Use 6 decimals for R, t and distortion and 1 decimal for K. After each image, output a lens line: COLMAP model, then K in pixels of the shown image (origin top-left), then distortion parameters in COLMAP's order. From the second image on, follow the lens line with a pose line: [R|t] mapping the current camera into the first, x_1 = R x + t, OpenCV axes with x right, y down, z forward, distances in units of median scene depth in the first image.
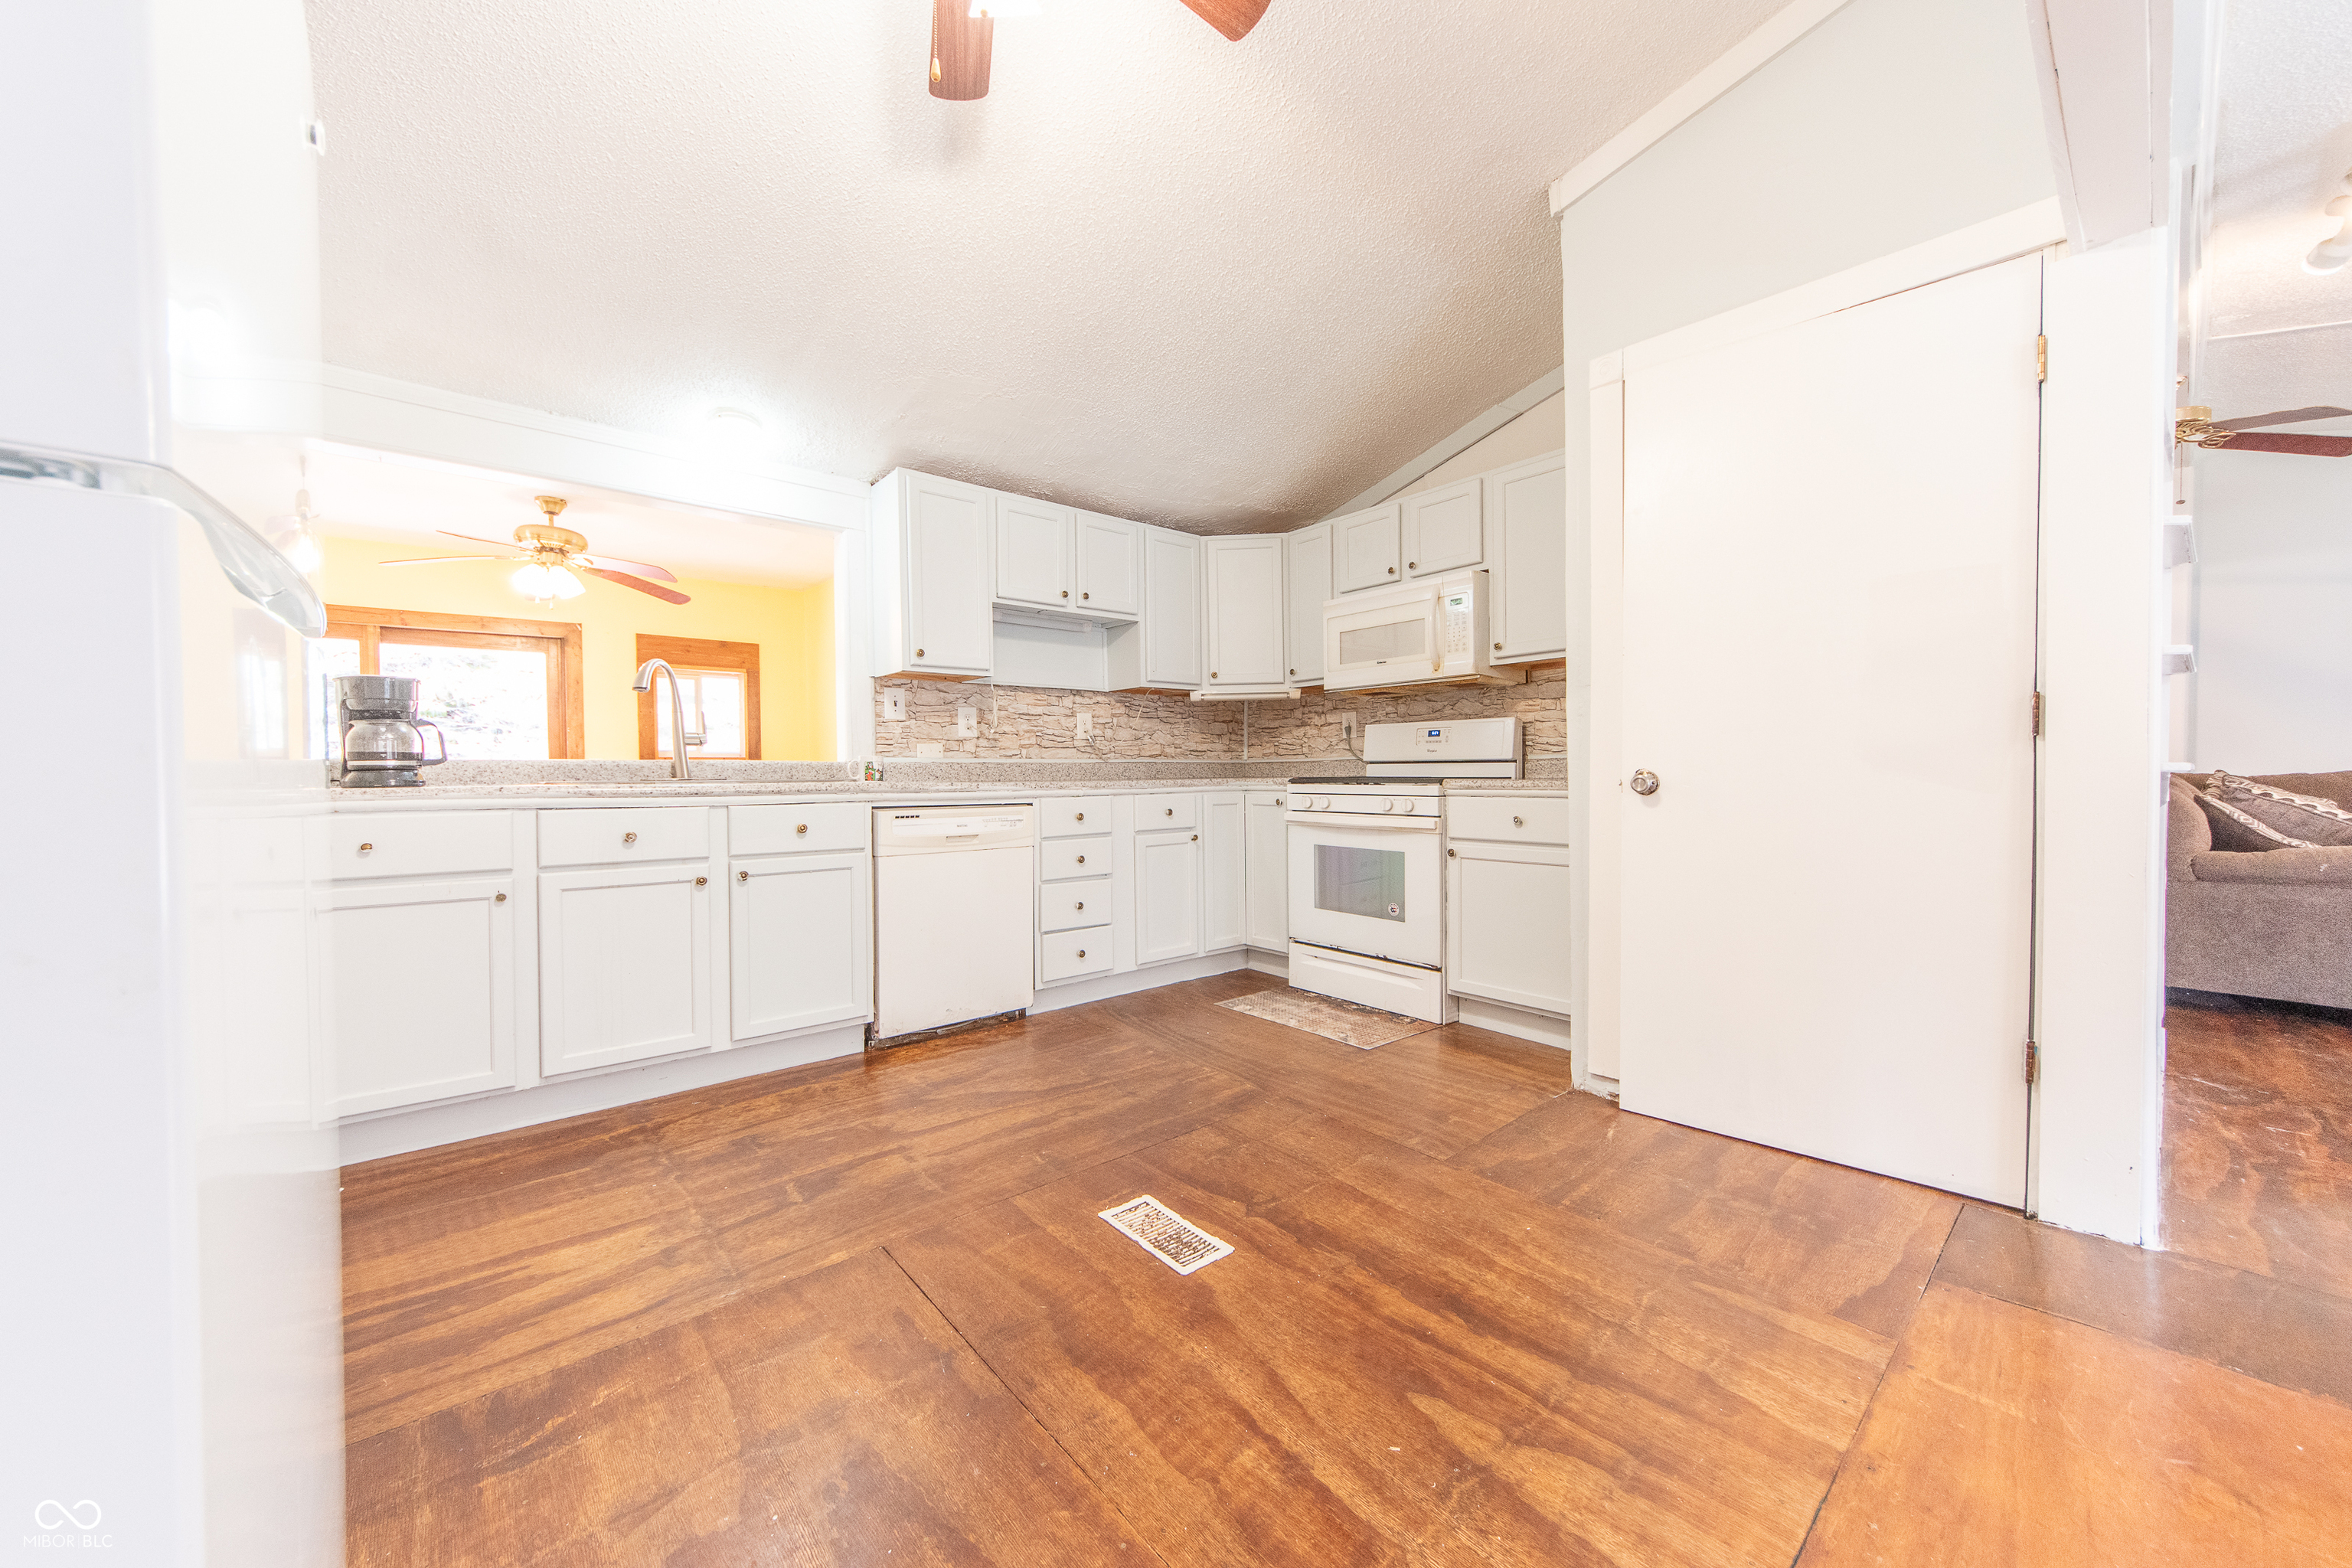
lens RADIAL K [[847.6, 0, 1178.3], [0, 847.6, 782.7], [0, 0, 1]] dist [0.006125, -0.000268]
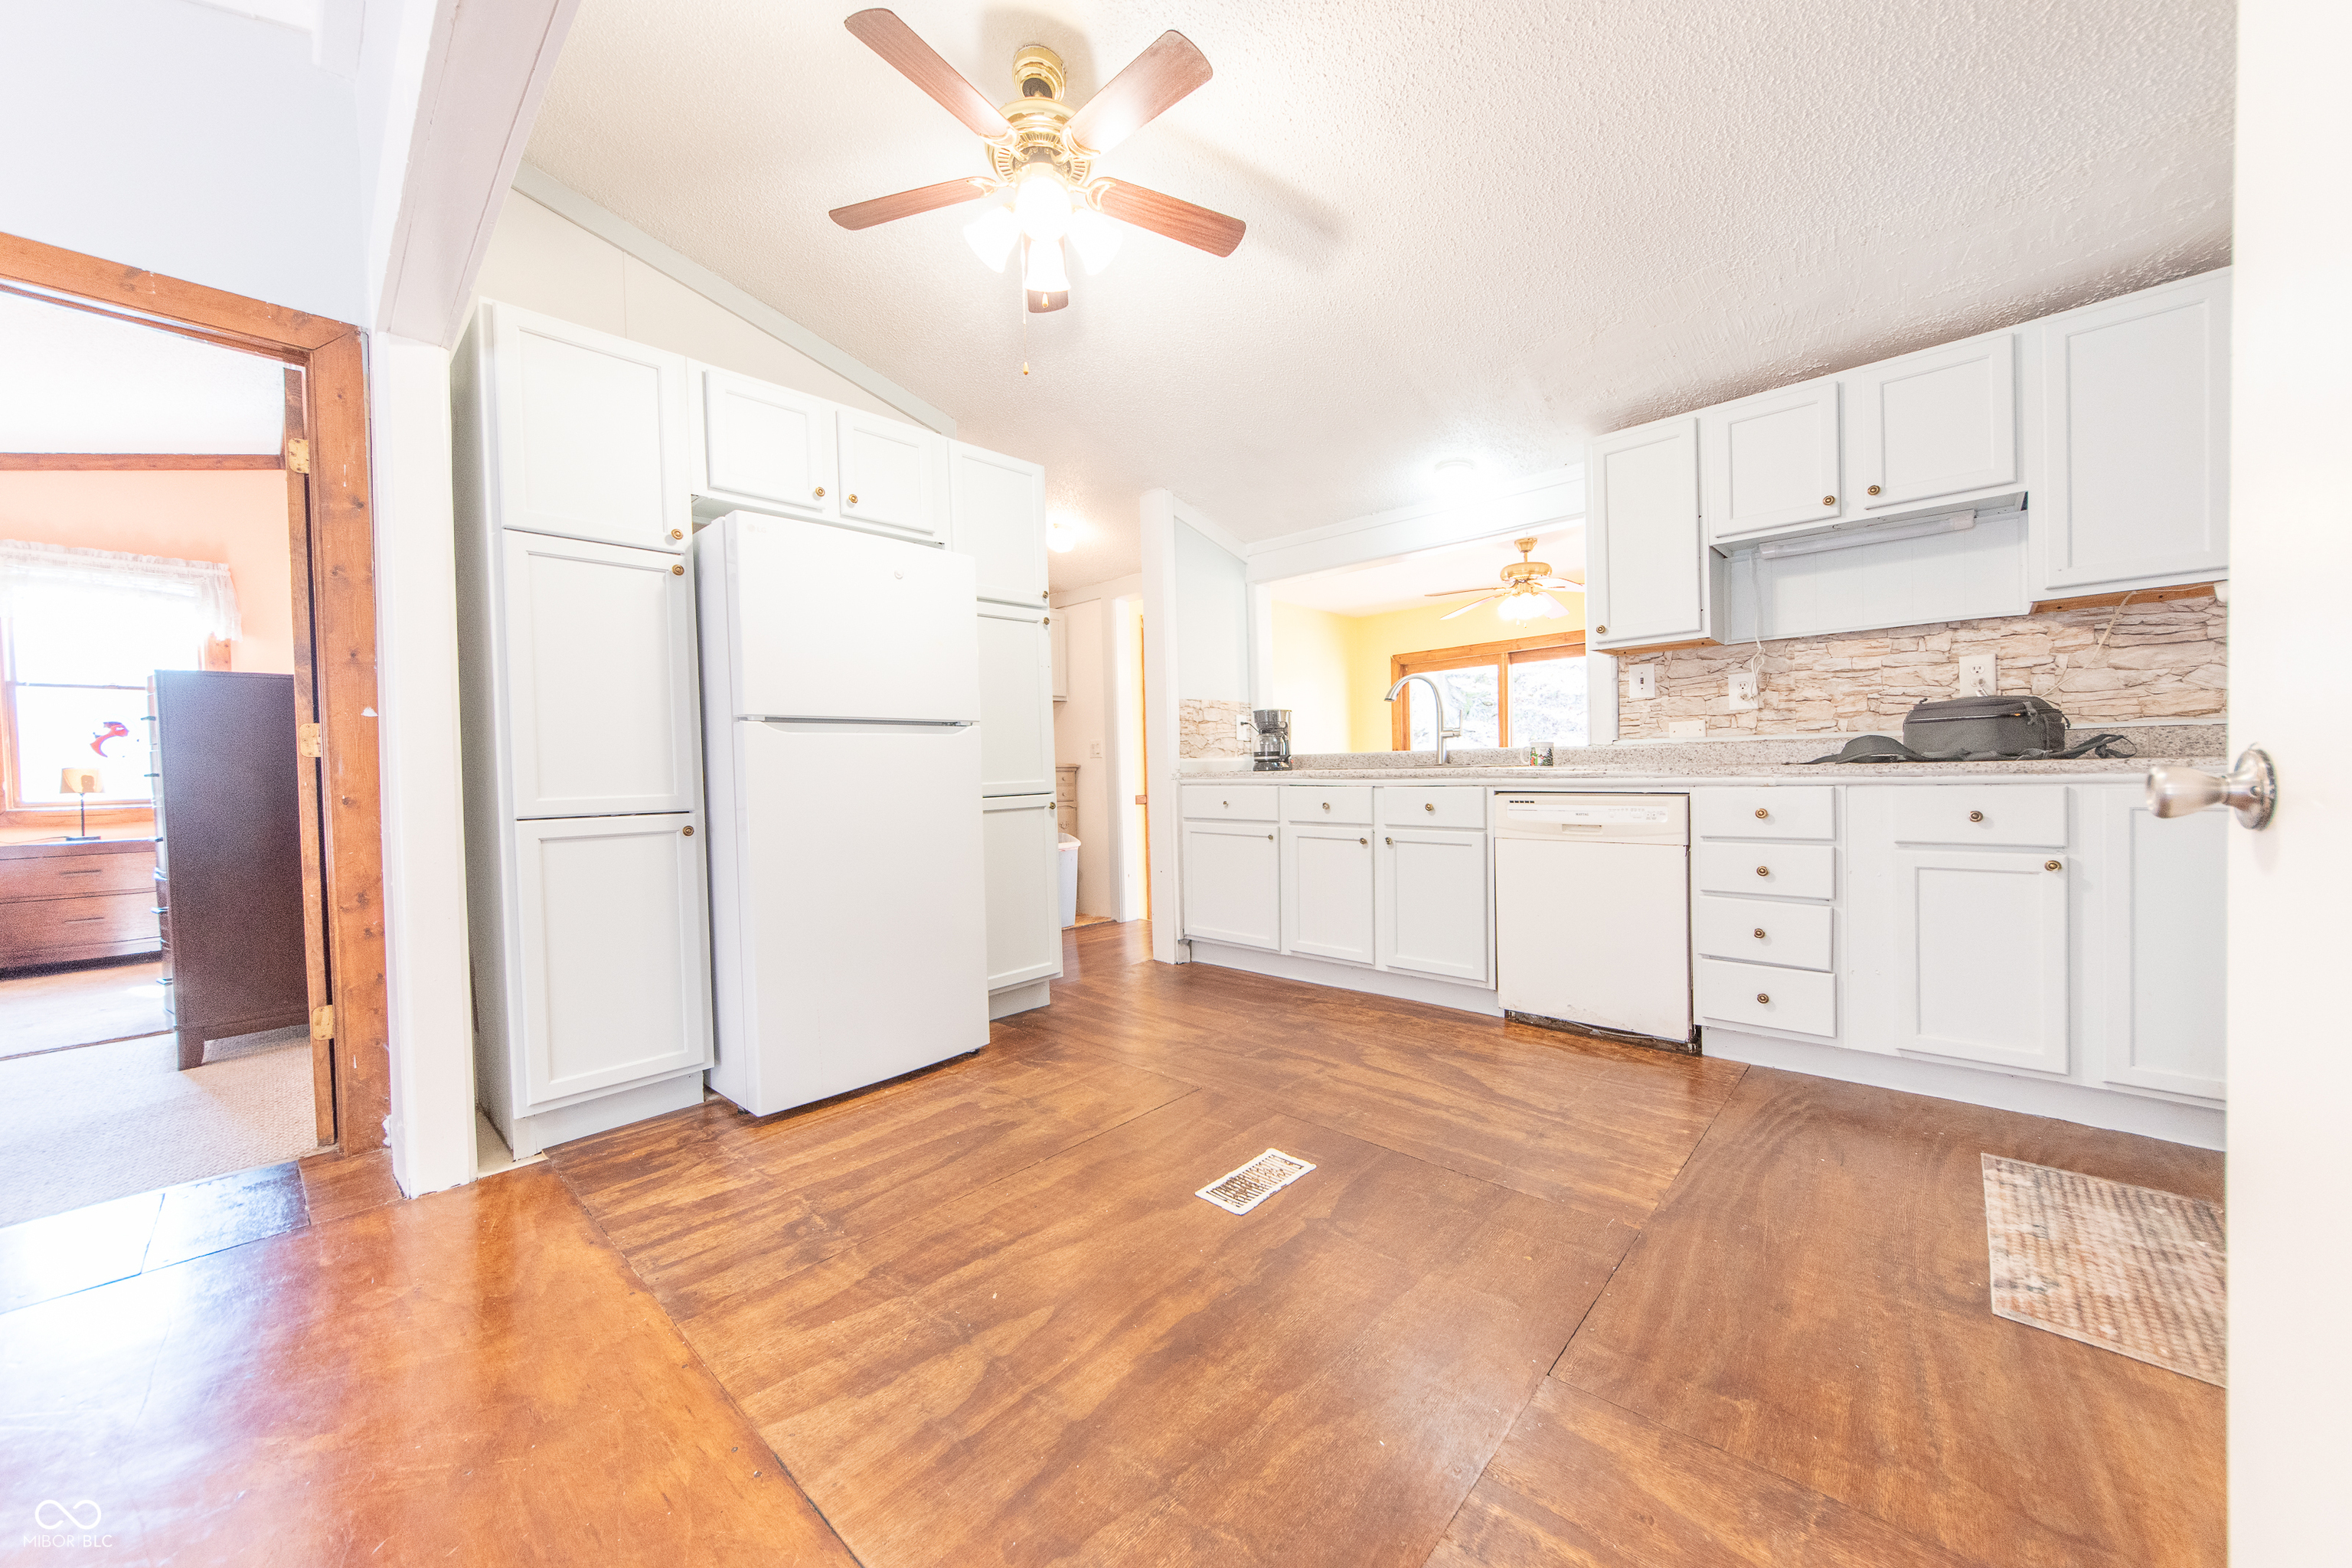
lens RADIAL K [[847.6, 0, 1183.7], [0, 847.6, 781.9], [0, 0, 1]] dist [0.006125, -0.000268]
pose [[0.122322, 0.020738, -0.992274, 0.689483], [0.008813, 0.999720, 0.021980, -0.009810], [0.992451, -0.011433, 0.122105, 0.504820]]
